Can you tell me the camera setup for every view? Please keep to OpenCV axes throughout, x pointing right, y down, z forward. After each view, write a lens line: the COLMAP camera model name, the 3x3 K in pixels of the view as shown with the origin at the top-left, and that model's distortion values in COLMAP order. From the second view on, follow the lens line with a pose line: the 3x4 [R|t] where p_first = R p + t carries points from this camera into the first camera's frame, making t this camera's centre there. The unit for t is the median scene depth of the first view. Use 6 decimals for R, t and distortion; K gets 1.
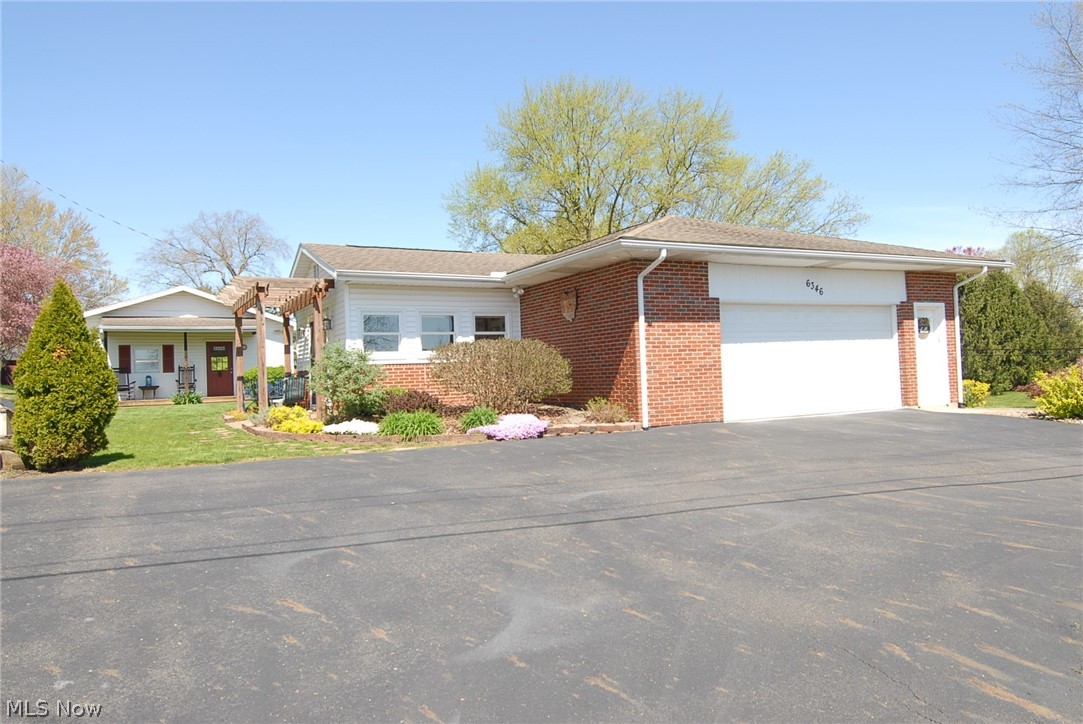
lens RADIAL K [[697.5, 0, 545.5], [0, 697.5, 358.7], [0, 0, 1]] dist [0.007031, -0.000931]
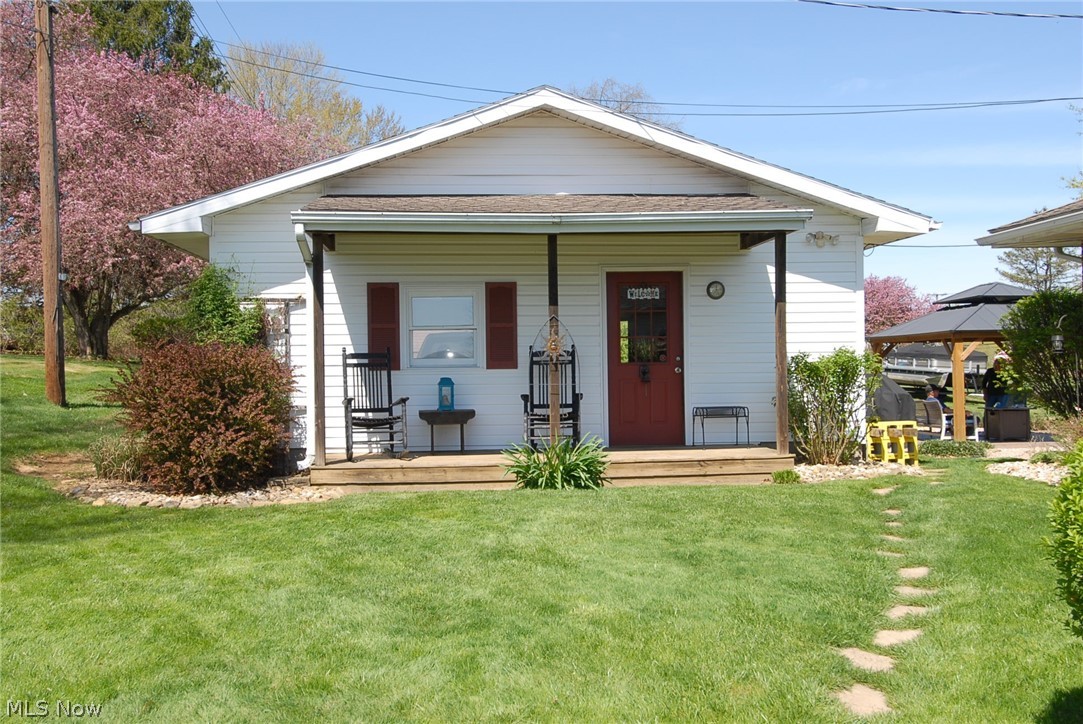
lens RADIAL K [[1028.7, 0, 542.0], [0, 1028.7, 362.6], [0, 0, 1]] dist [-0.001589, 0.000000]
pose [[0.895537, 0.018691, -0.444594, -0.320836], [-0.005619, 0.999513, 0.030701, 0.002338], [0.444951, -0.024996, 0.895206, 0.600111]]
